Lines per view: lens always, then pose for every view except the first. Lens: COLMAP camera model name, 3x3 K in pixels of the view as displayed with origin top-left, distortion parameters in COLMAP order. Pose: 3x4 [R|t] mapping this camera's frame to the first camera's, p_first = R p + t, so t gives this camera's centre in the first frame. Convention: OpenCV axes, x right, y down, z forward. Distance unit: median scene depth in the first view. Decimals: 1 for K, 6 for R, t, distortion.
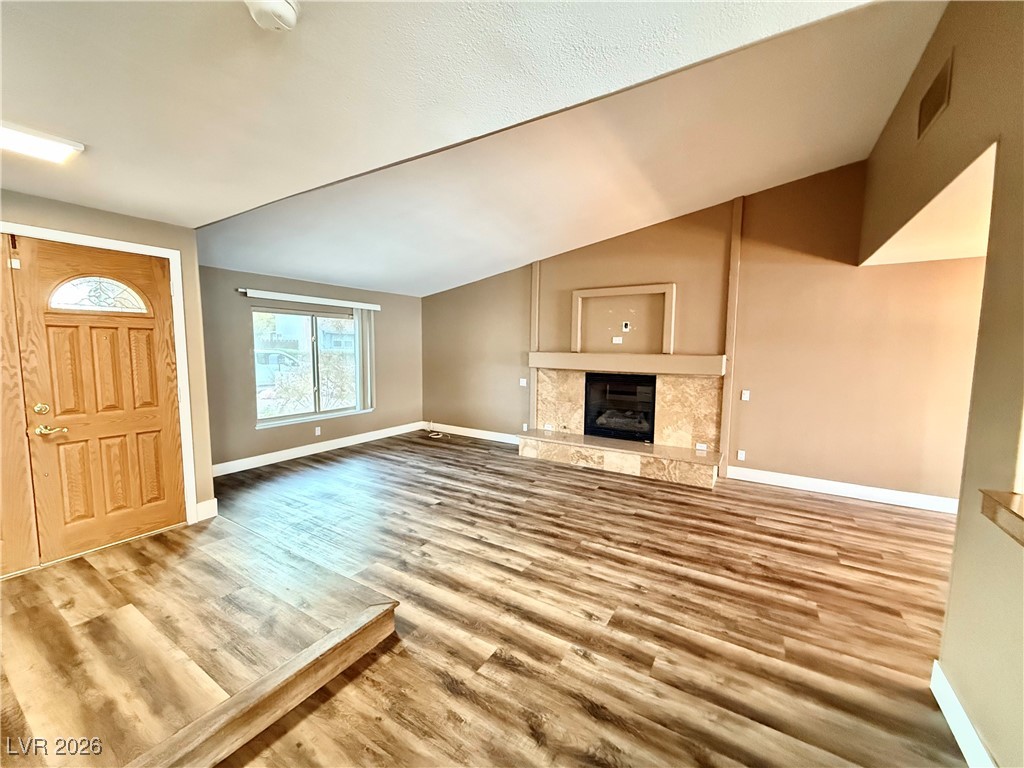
lens RADIAL K [[406.7, 0, 507.3], [0, 406.7, 383.8], [0, 0, 1]] dist [-0.000440, -0.000238]
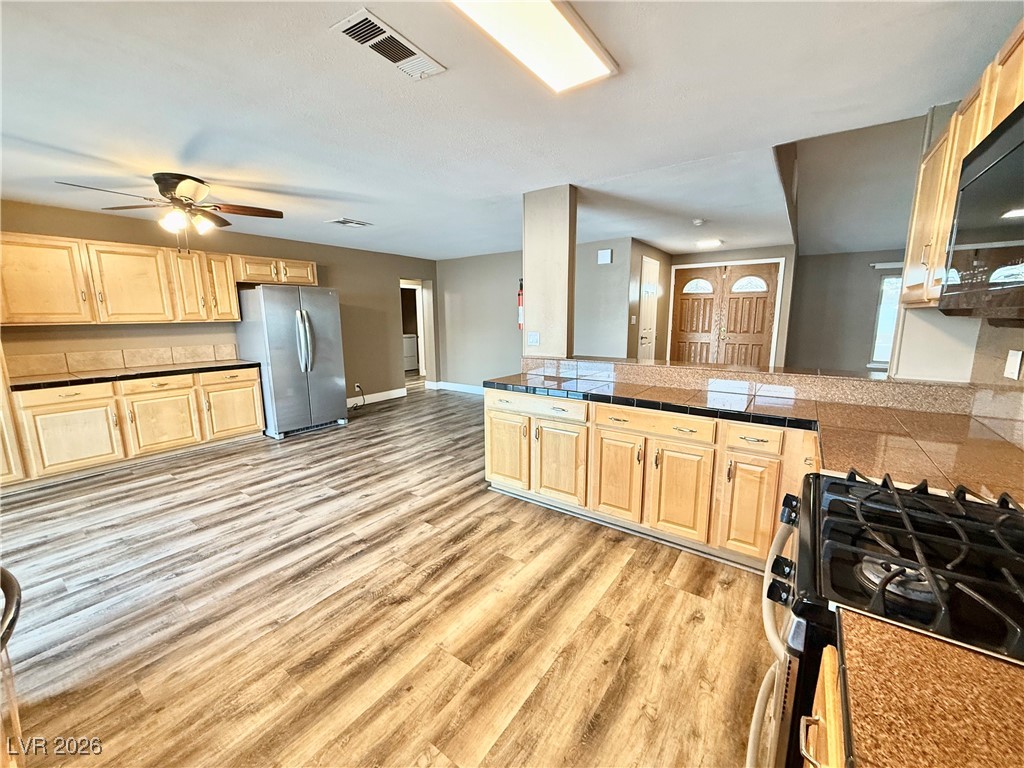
lens RADIAL K [[408.4, 0, 509.2], [0, 408.4, 383.9], [0, 0, 1]] dist [0.000768, 0.000453]
pose [[-0.060371, 0.159111, -0.985413, 1.379546], [-0.086529, 0.982663, 0.163968, 0.077734], [0.994418, 0.095166, -0.045557, -0.216897]]
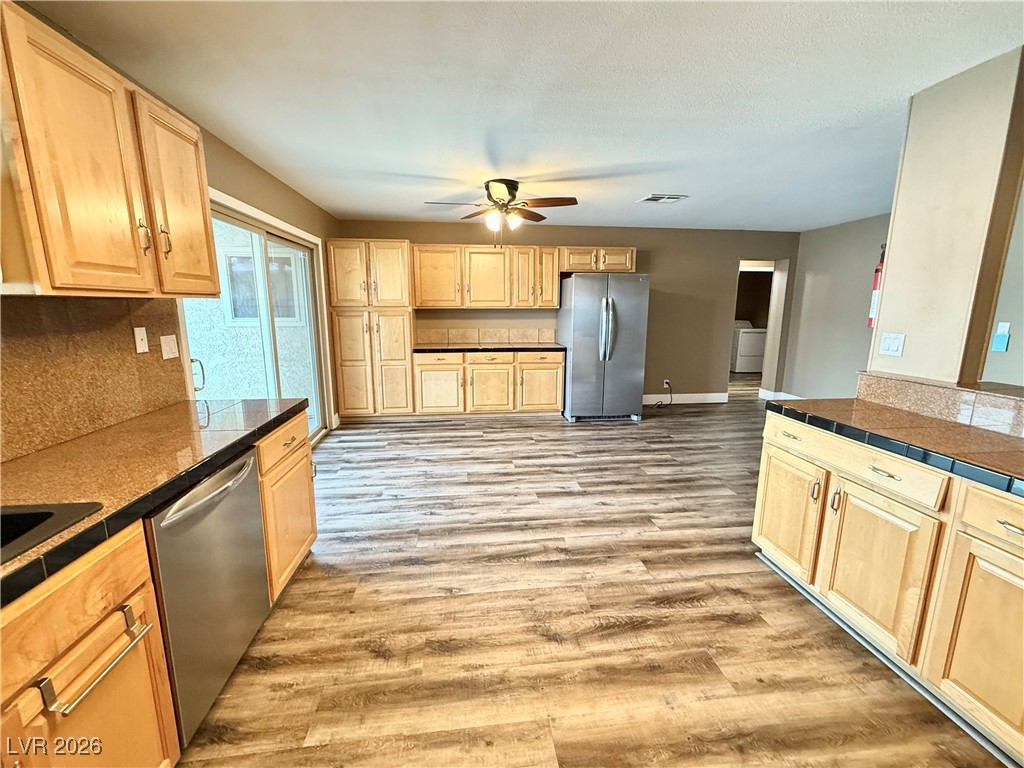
lens RADIAL K [[429.2, 0, 510.8], [0, 429.2, 385.0], [0, 0, 1]] dist [-0.000508, -0.000360]
pose [[-0.773104, 0.105056, -0.625519, 1.165197], [-0.069379, 0.966264, 0.248032, 0.067255], [0.630473, 0.235153, -0.739734, -0.064234]]
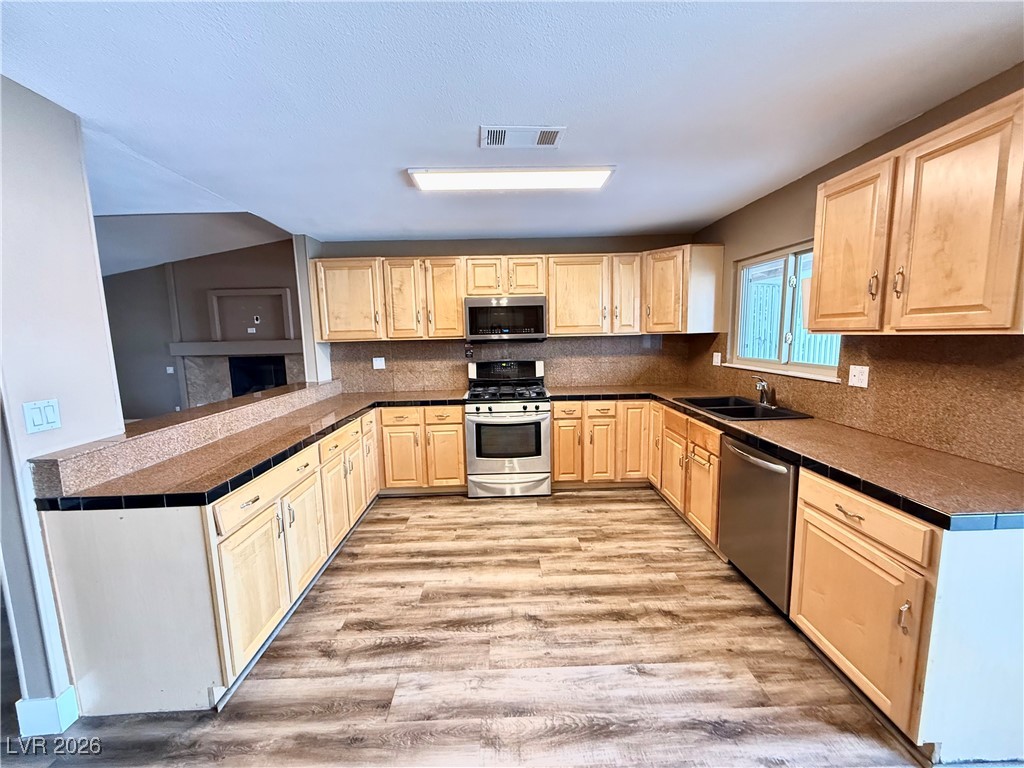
lens RADIAL K [[406.7, 0, 510.9], [0, 406.7, 383.8], [0, 0, 1]] dist [-0.000440, -0.000238]
pose [[0.825788, -0.098052, 0.555392, 0.395252], [0.084749, 0.995163, 0.049682, 0.121889], [-0.557577, 0.006042, 0.830104, -0.957957]]
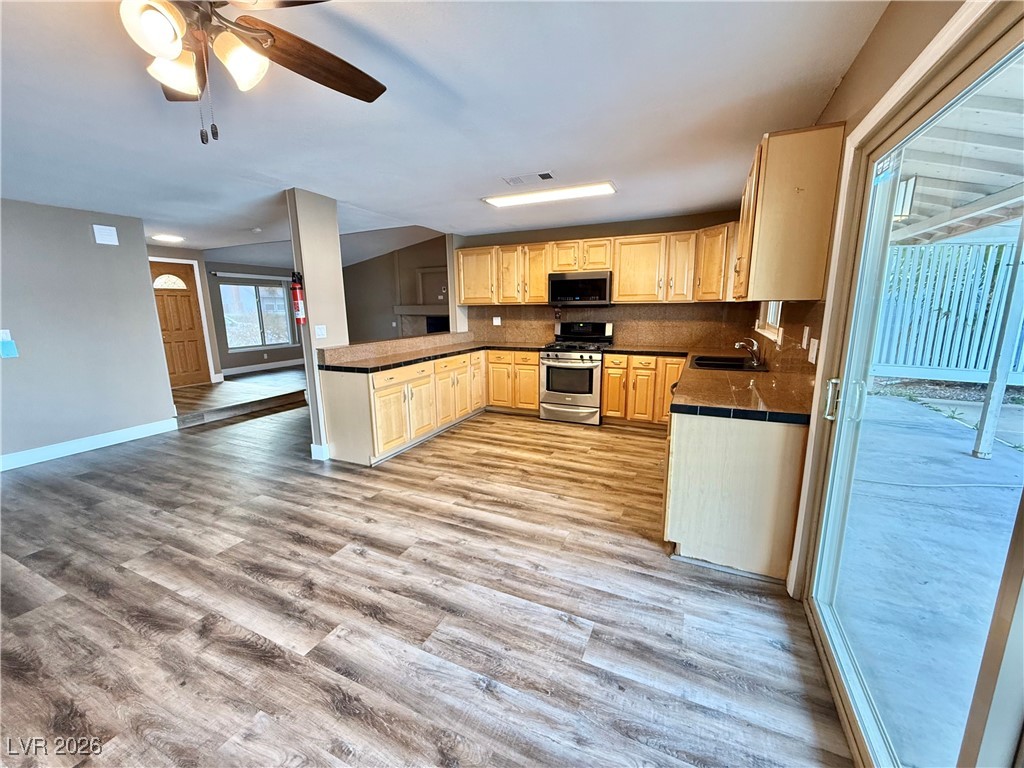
lens RADIAL K [[406.7, 0, 512.1], [0, 406.7, 383.4], [0, 0, 1]] dist [-0.000440, -0.000238]
pose [[0.990103, -0.047147, 0.132184, 0.597140], [0.034475, 0.994729, 0.096567, 0.194529], [-0.136040, -0.091055, 0.986510, -1.528887]]
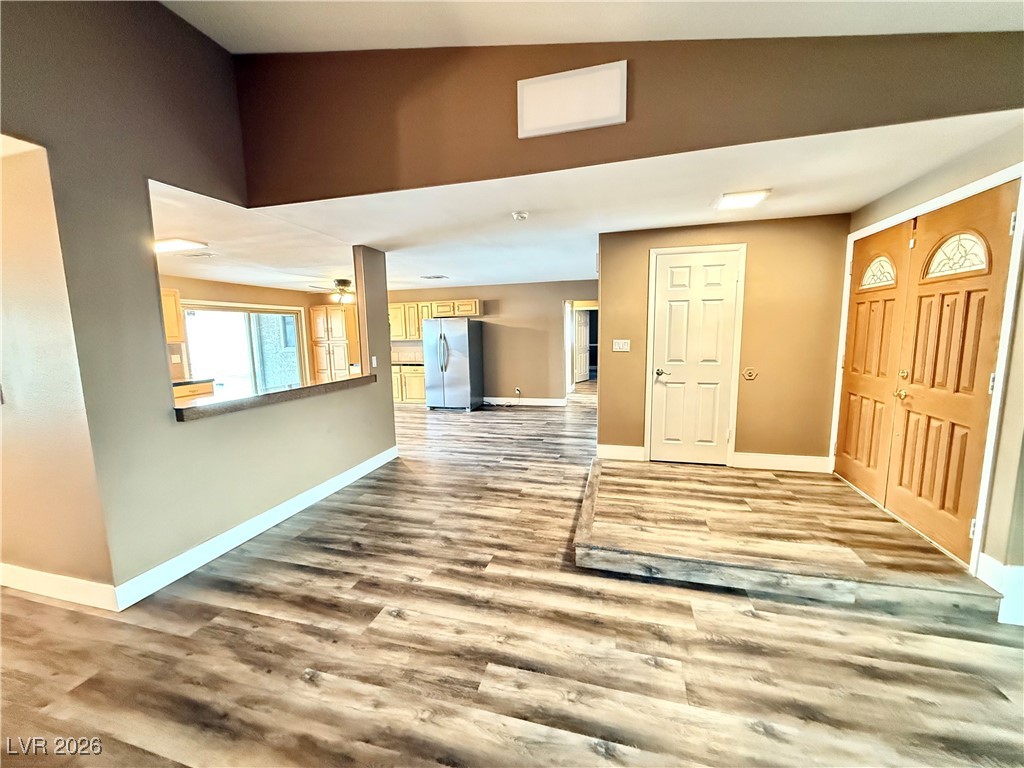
lens RADIAL K [[406.7, 0, 507.4], [0, 406.7, 383.8], [0, 0, 1]] dist [-0.000440, -0.000238]
pose [[-0.958129, 0.047555, -0.282362, 0.157228], [-0.014143, 0.977049, 0.212543, -0.107699], [0.285989, 0.207637, -0.935466, 1.413328]]
